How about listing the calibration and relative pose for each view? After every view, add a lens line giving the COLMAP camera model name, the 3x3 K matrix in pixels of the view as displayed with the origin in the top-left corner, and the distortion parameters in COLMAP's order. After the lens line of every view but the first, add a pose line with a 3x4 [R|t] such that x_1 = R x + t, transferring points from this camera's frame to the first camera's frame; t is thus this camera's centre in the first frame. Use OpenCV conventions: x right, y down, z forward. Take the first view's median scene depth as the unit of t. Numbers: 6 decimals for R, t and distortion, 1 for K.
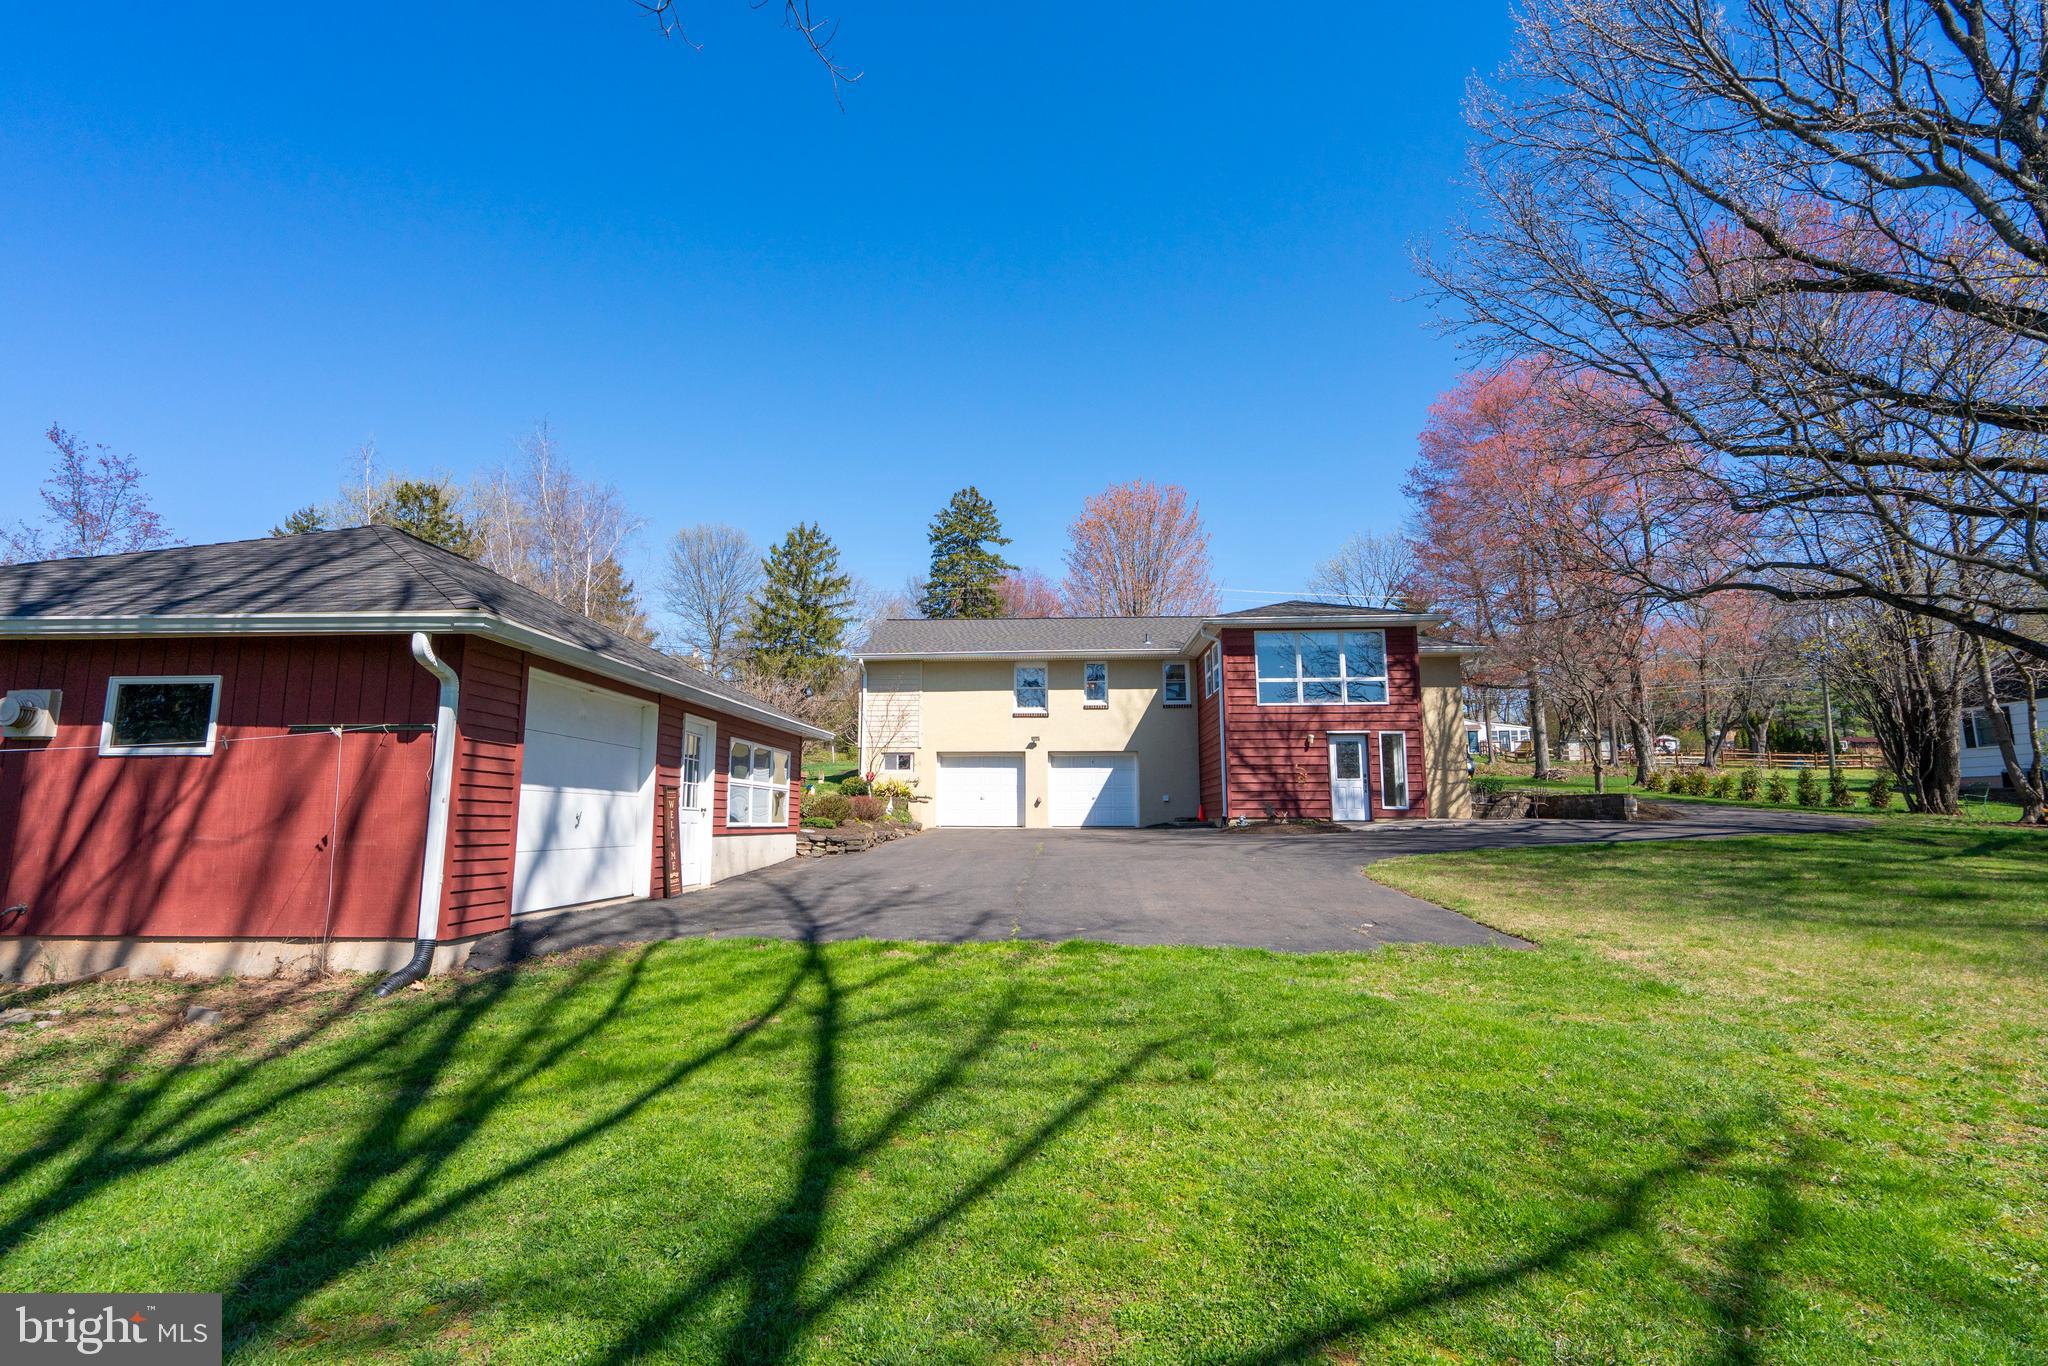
lens RADIAL K [[916.8, 0, 1010.7], [0, 916.8, 675.6], [0, 0, 1]] dist [-0.003136, -0.000147]
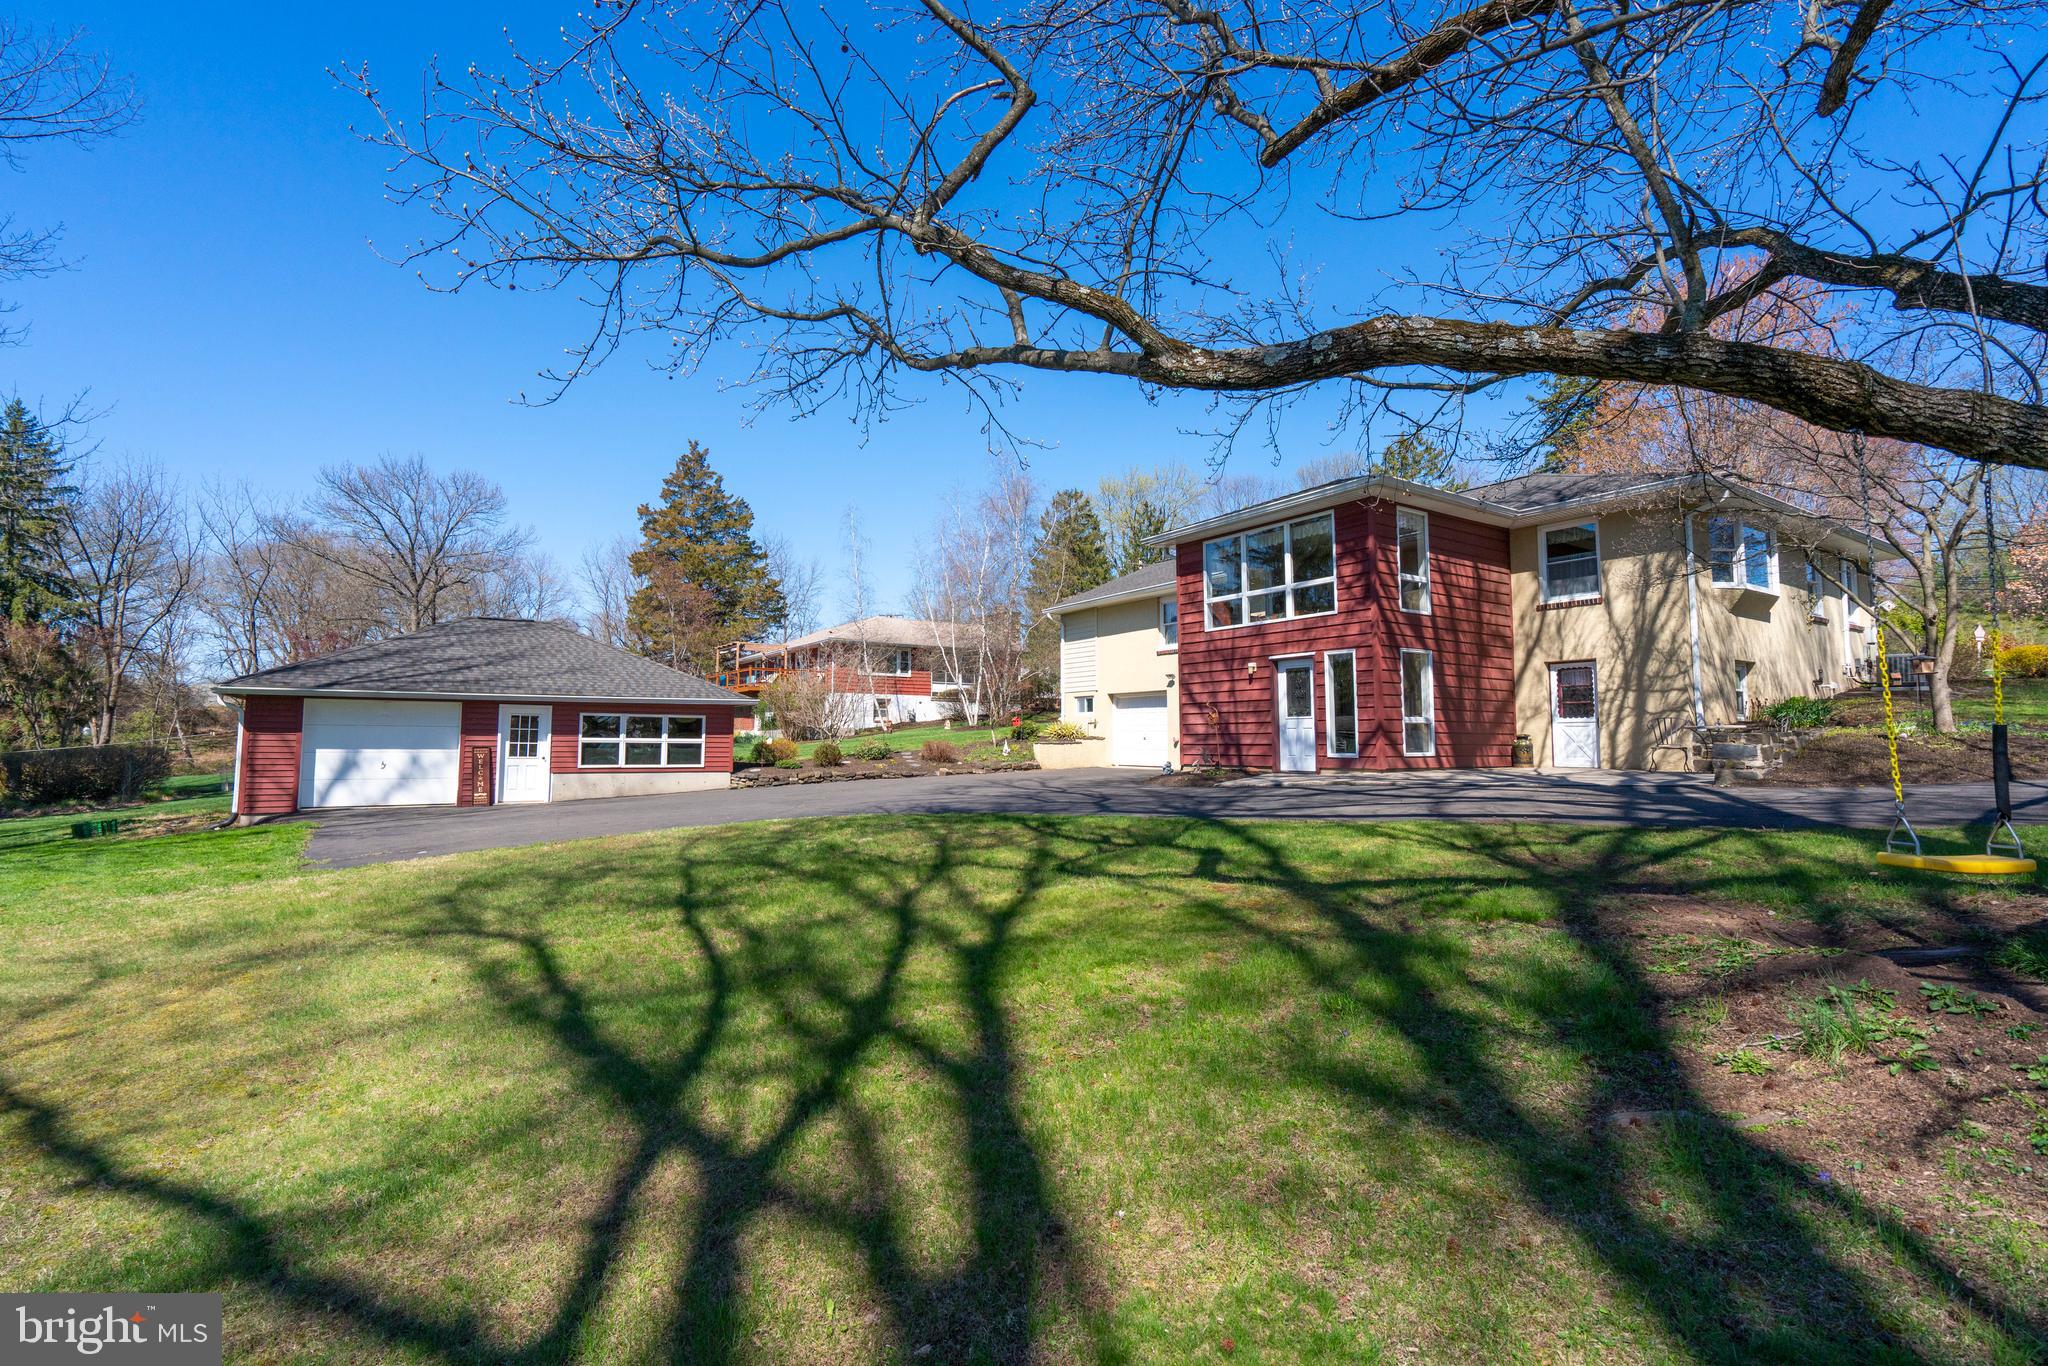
lens RADIAL K [[917.8, 0, 1022.5], [0, 917.8, 678.0], [0, 0, 1]] dist [0.001486, 0.000080]
pose [[0.597372, -0.053772, -0.800160, 0.840462], [0.122624, 0.992141, 0.024873, 0.033244], [0.792534, -0.112977, 0.599271, 0.363532]]
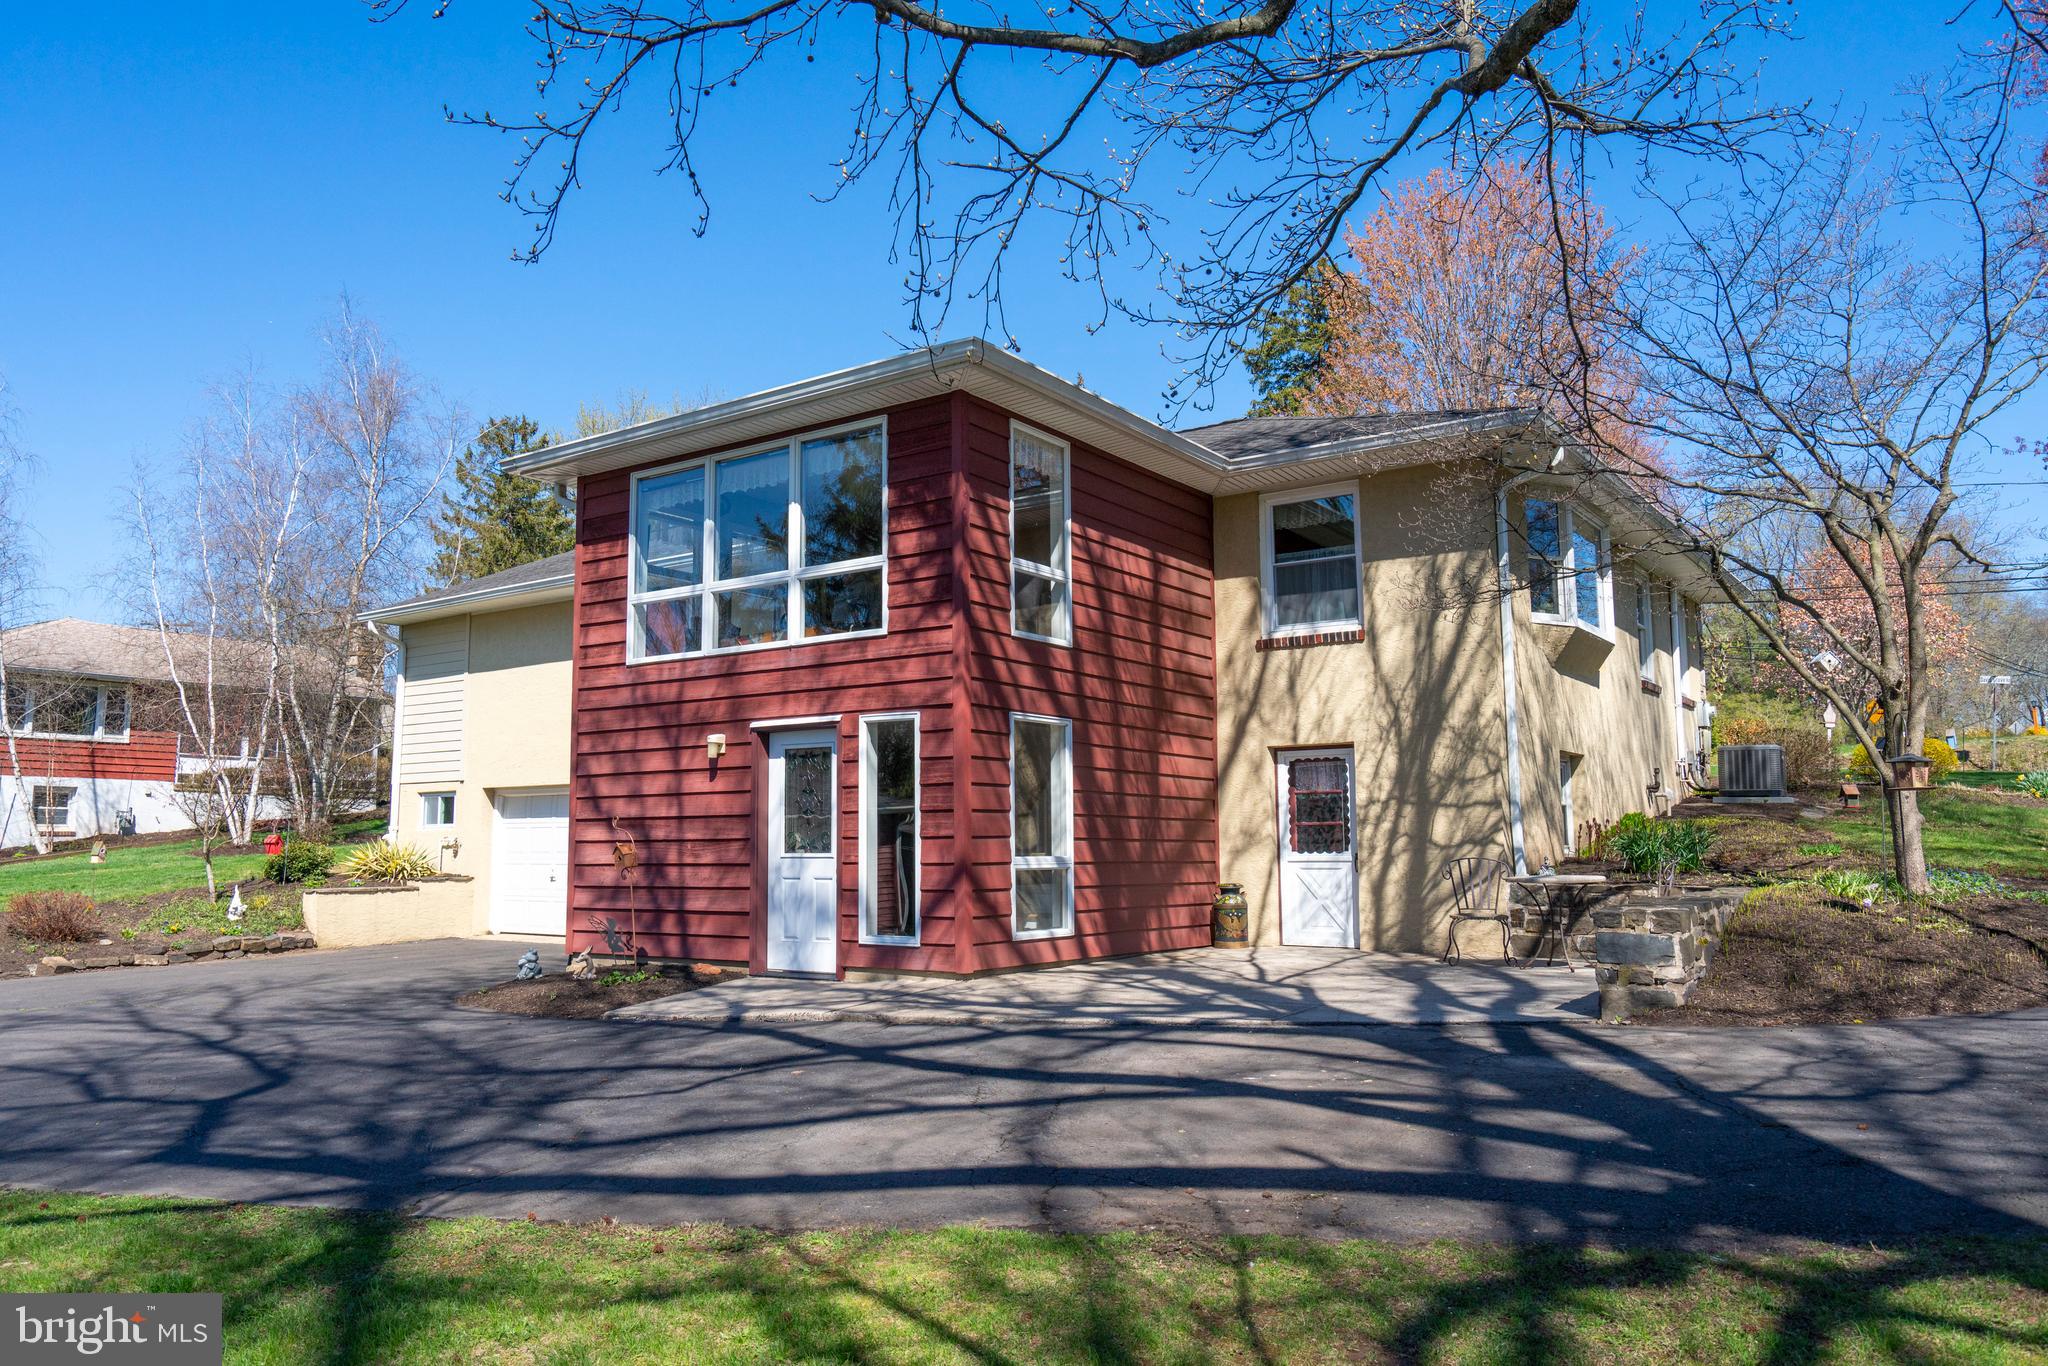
lens RADIAL K [[1439.4, 0, 1024.0], [0, 1439.4, 683.0], [0, 0, 1]] dist [0.002561, 0.003072]
pose [[0.846442, -0.064116, -0.528606, 0.734948], [0.085655, 0.996191, 0.016325, 0.045004], [0.525546, -0.059096, 0.848710, 0.574453]]
